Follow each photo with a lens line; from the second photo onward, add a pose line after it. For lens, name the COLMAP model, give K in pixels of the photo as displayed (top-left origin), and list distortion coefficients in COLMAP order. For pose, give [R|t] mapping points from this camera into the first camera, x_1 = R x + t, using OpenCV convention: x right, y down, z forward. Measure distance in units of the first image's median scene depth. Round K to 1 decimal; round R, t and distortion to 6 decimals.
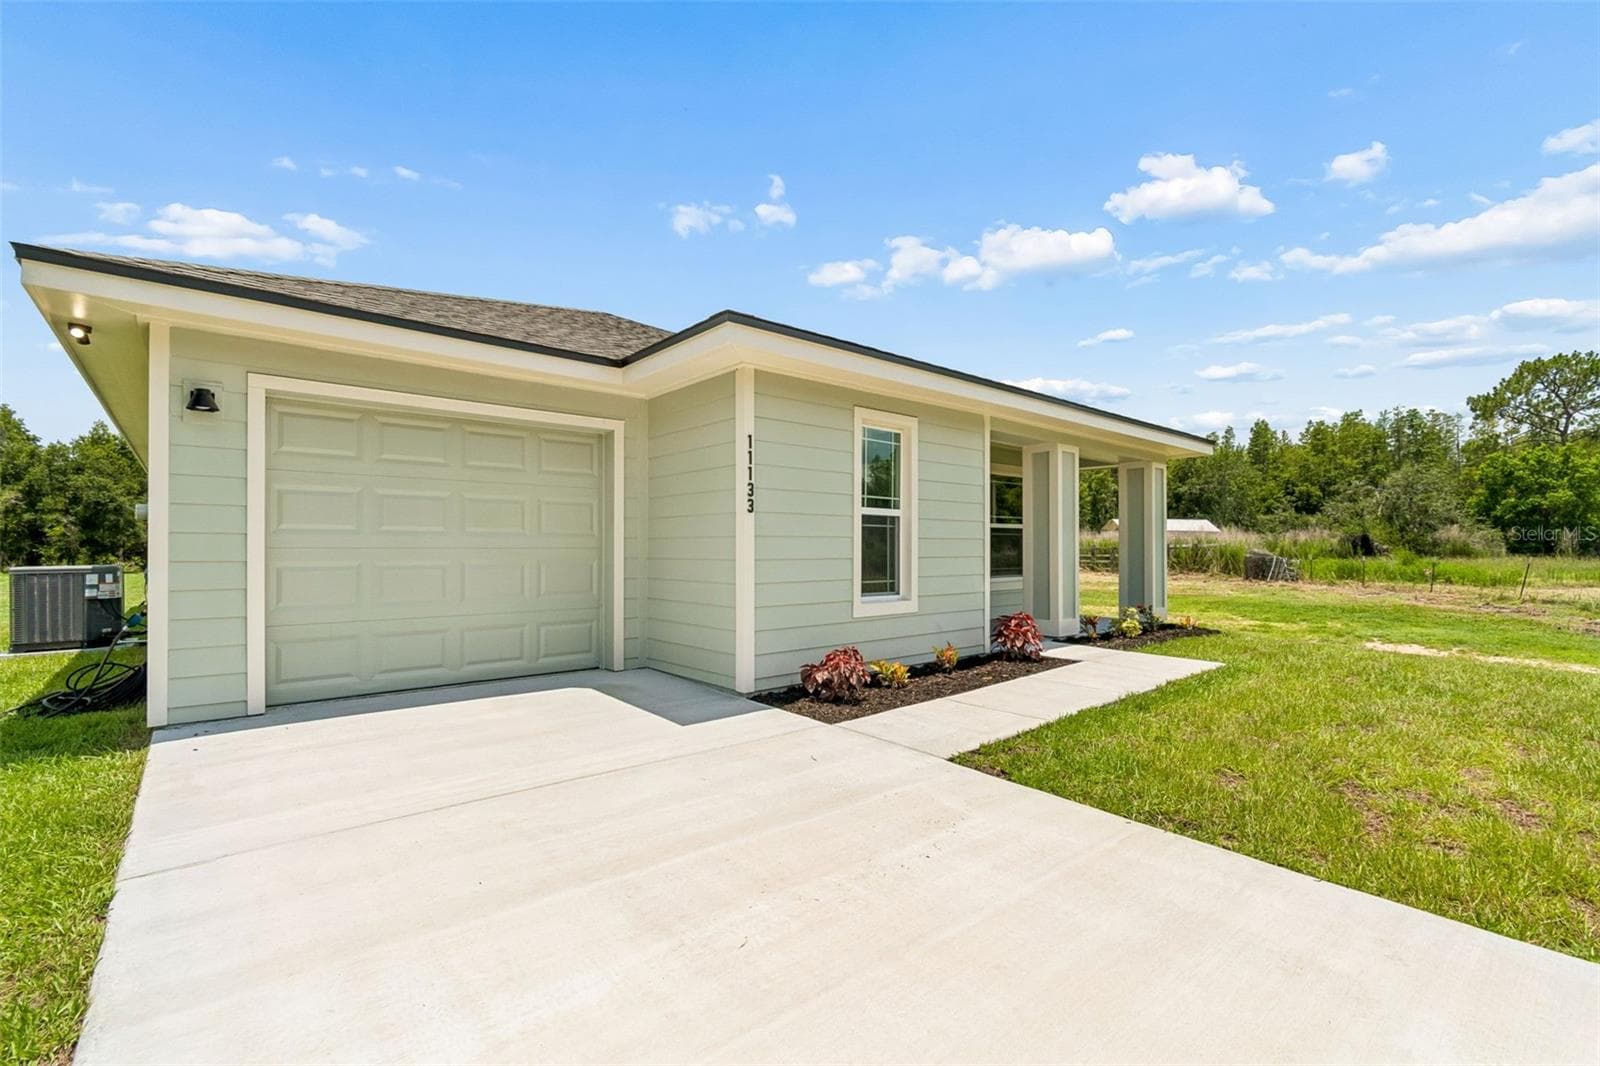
lens RADIAL K [[707.5, 0, 800.0], [0, 707.5, 533.0], [0, 0, 1]] dist [-0.000350, 0.000254]
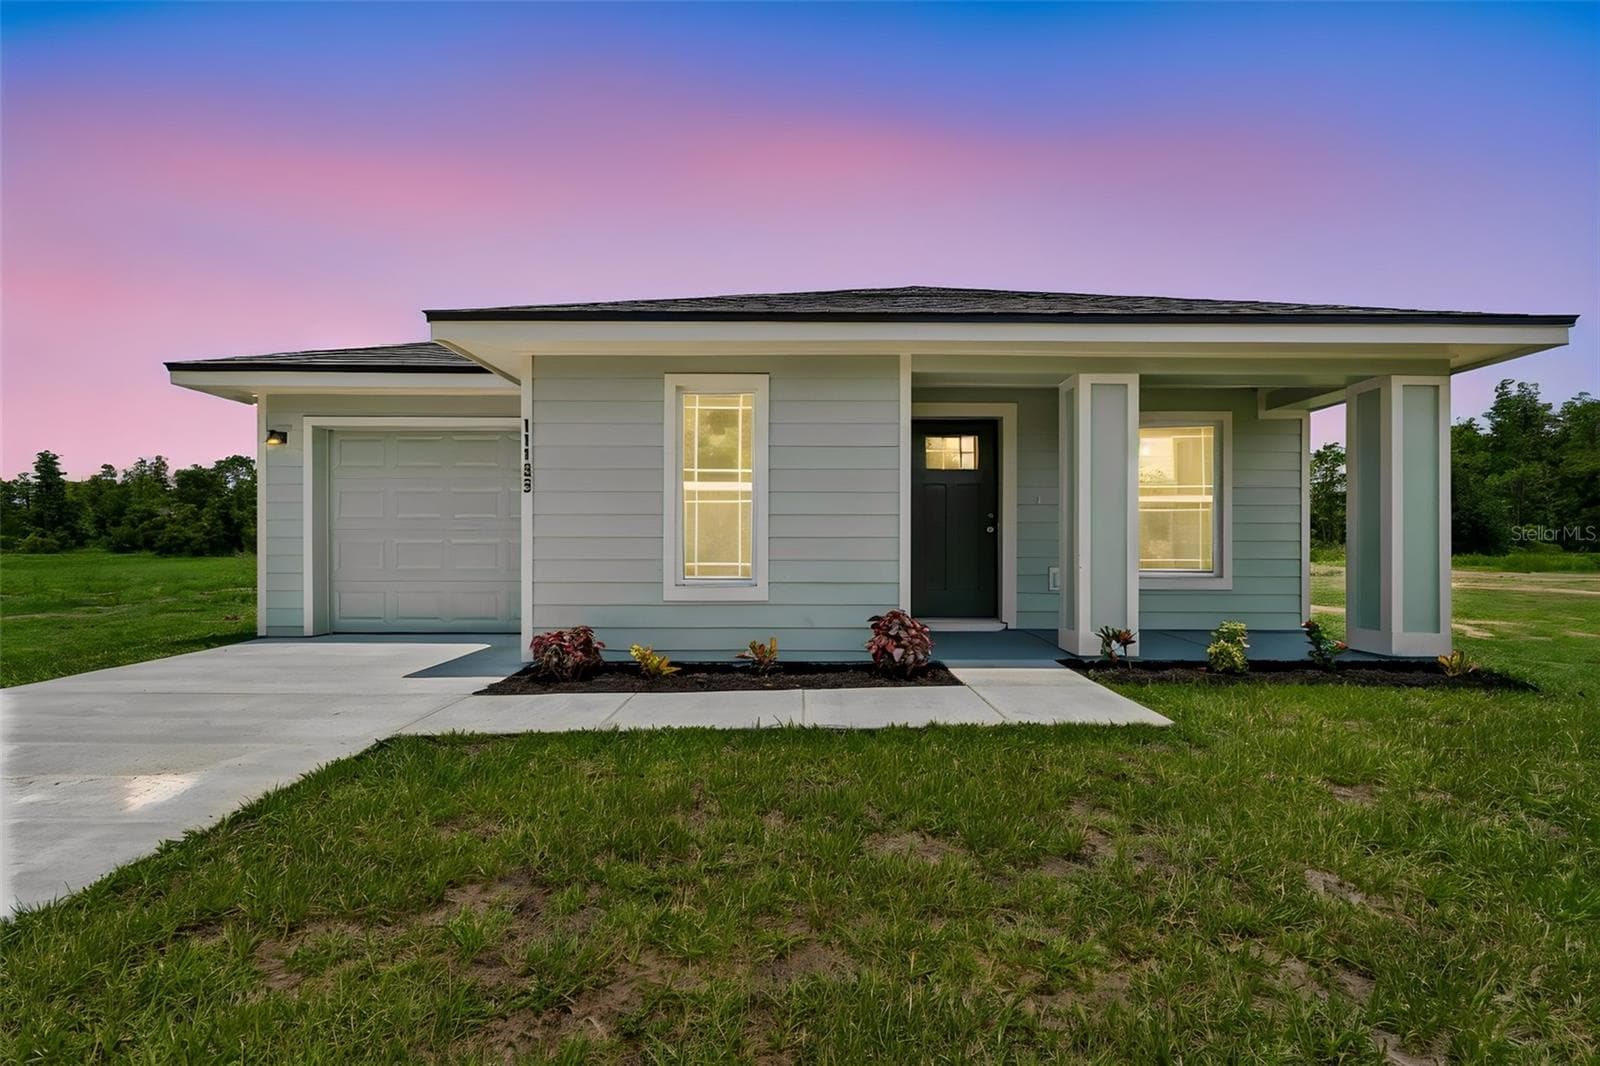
lens RADIAL K [[708.0, 0, 795.1], [0, 708.0, 531.9], [0, 0, 1]] dist [-0.000753, 0.000032]
pose [[0.759491, -0.008698, -0.650460, 0.924140], [0.012299, 0.999924, 0.000989, 0.034674], [0.650402, -0.008751, 0.759540, 0.454603]]
